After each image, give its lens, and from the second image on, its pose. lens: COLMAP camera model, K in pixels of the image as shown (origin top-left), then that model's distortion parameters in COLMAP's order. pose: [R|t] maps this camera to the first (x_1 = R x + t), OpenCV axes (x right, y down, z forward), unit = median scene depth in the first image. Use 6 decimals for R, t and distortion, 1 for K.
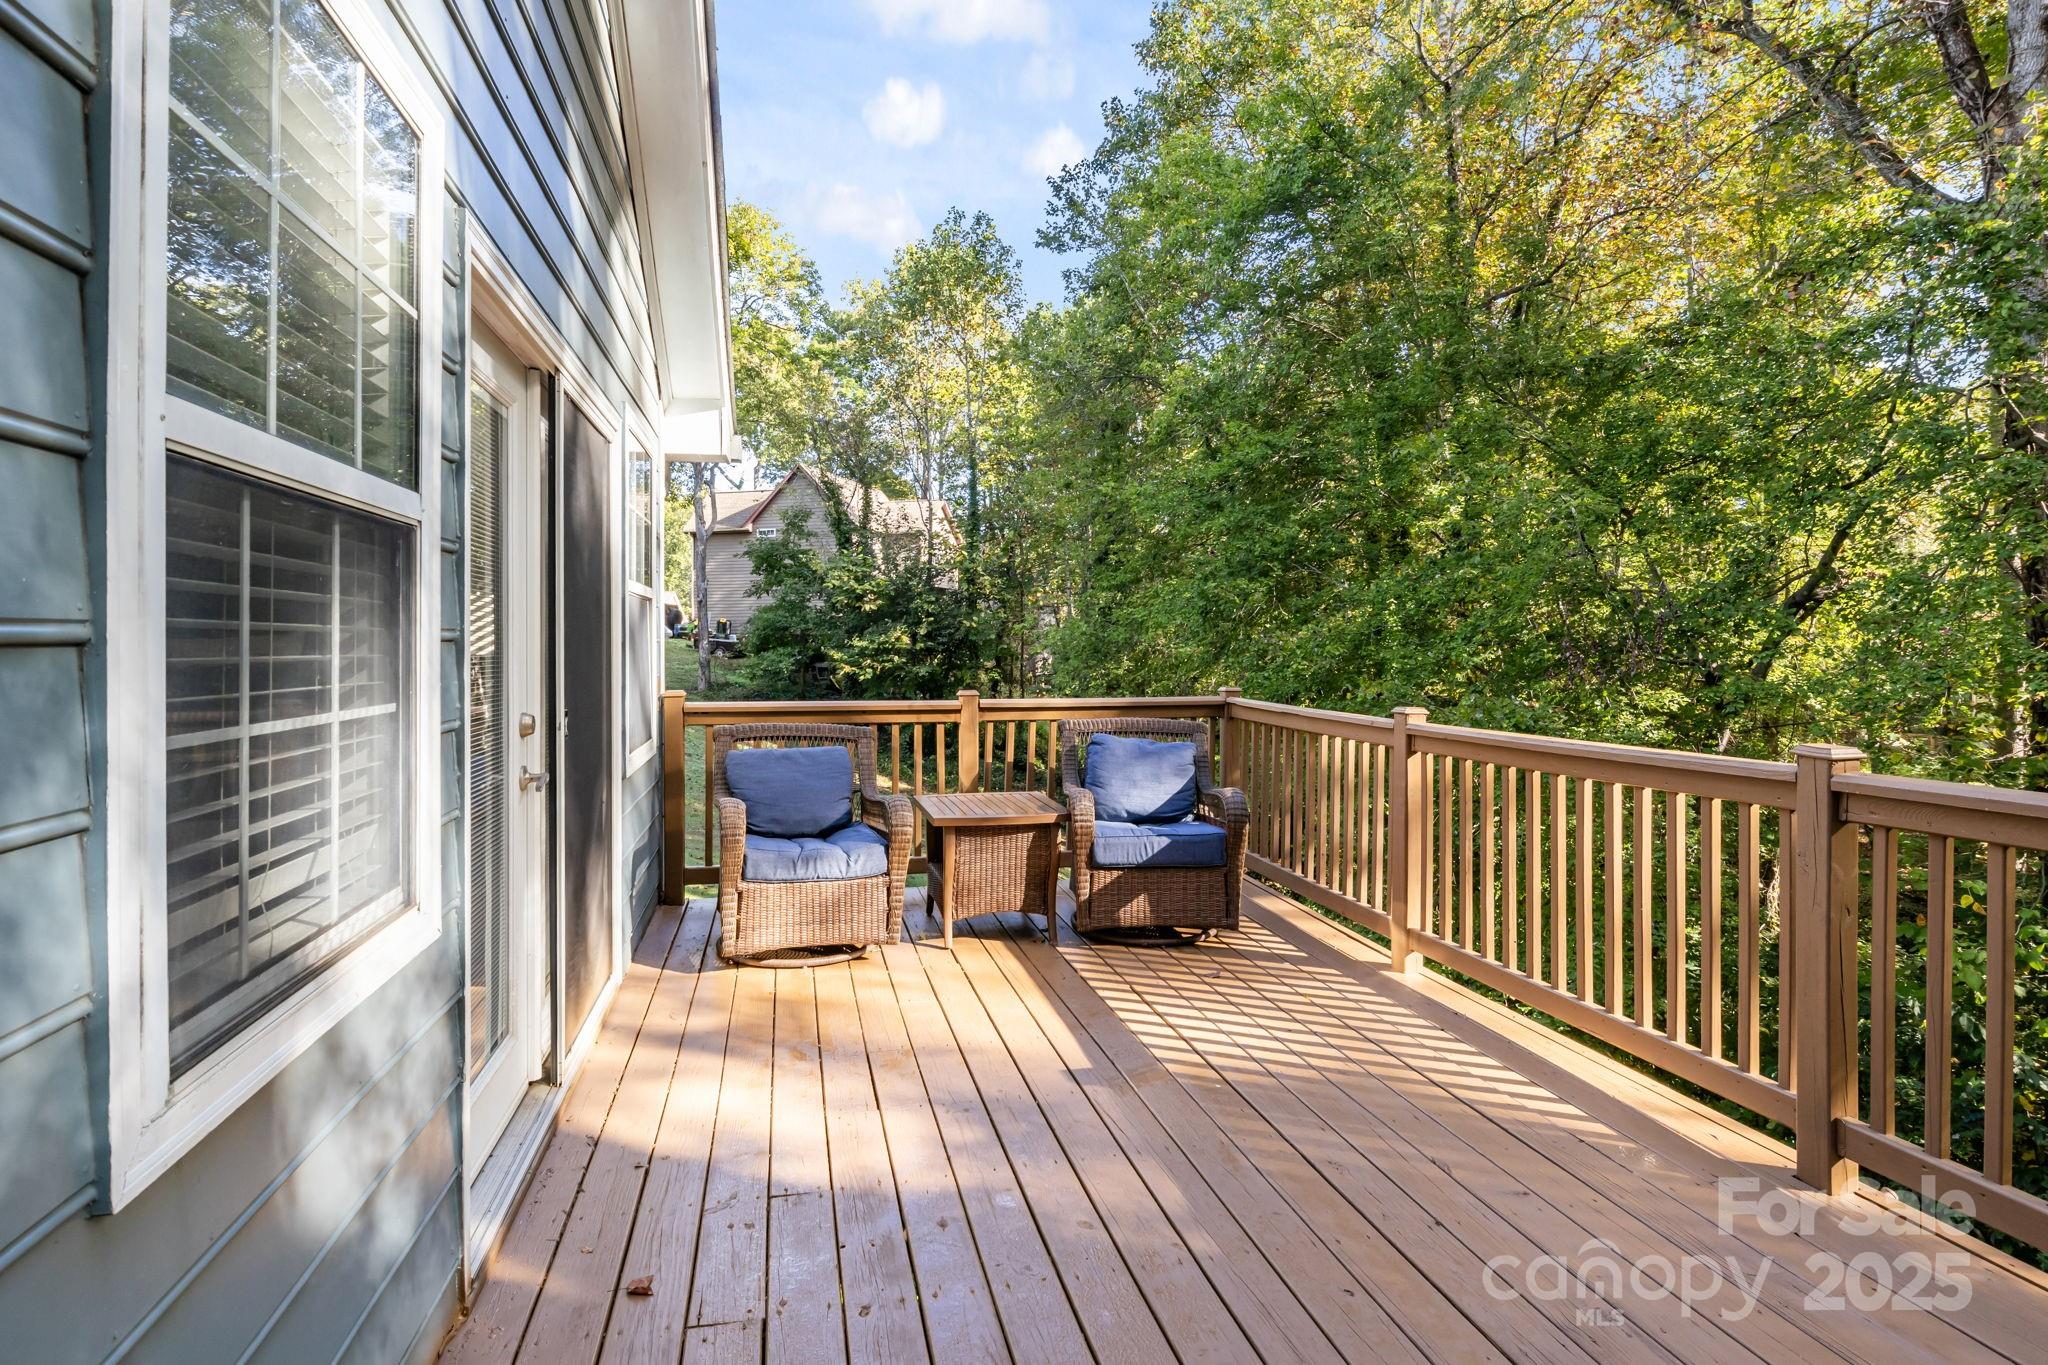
lens RADIAL K [[1024.6, 0, 1025.0], [0, 1024.6, 665.8], [0, 0, 1]] dist [-0.002515, -0.000839]
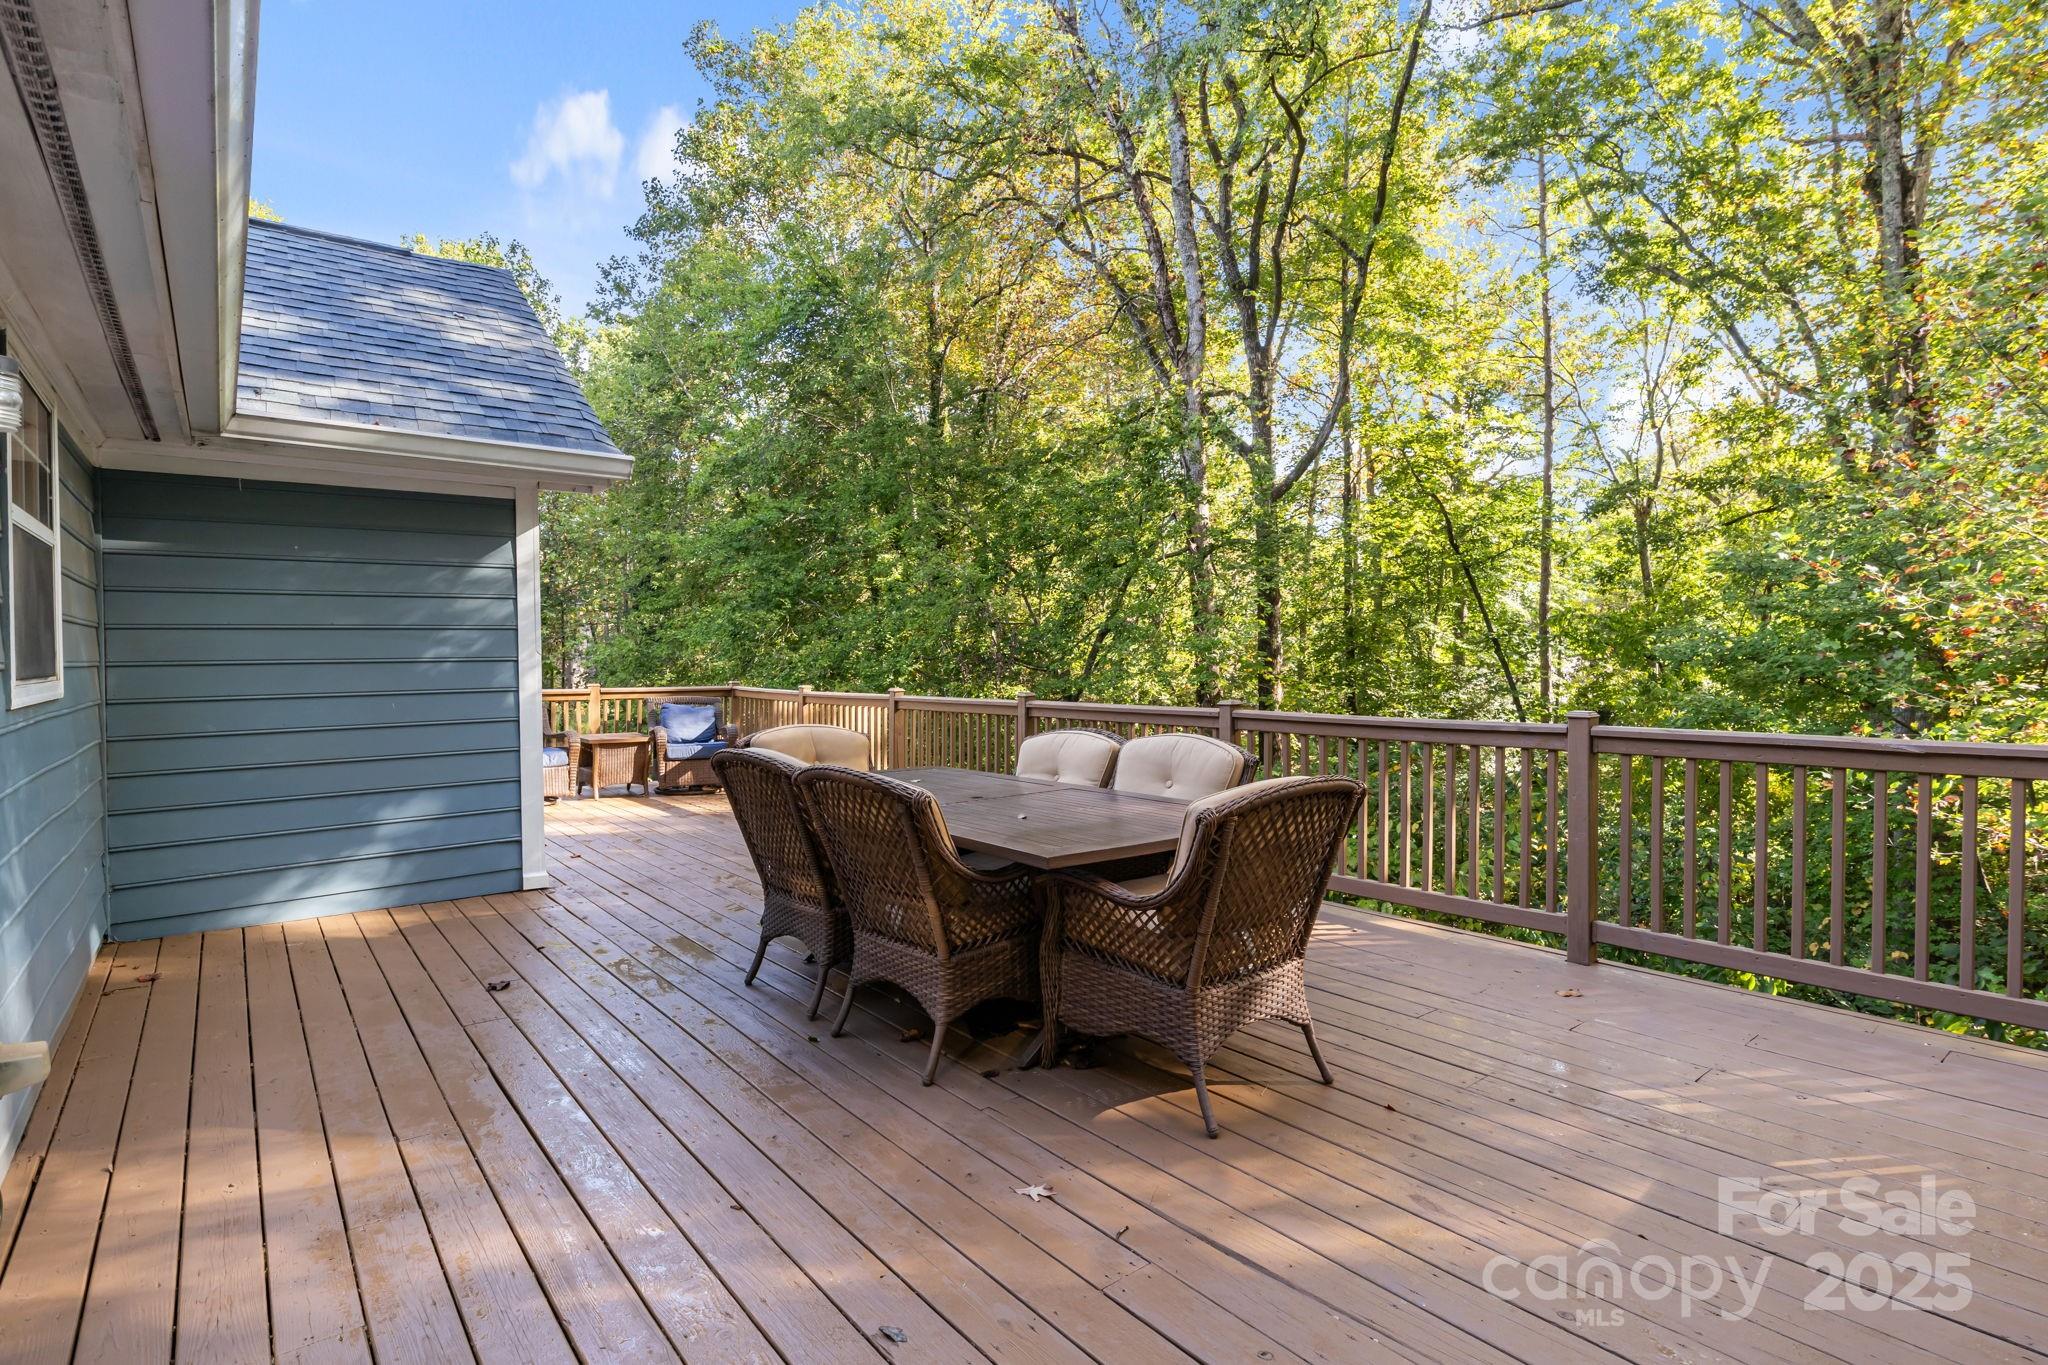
lens RADIAL K [[1024.6, 0, 1025.0], [0, 1024.6, 665.8], [0, 0, 1]] dist [-0.002515, -0.000839]
pose [[0.905014, -0.003307, 0.425369, -0.042640], [0.009297, 0.999885, -0.012007, 0.006511], [-0.425280, 0.014821, 0.904940, -0.329550]]
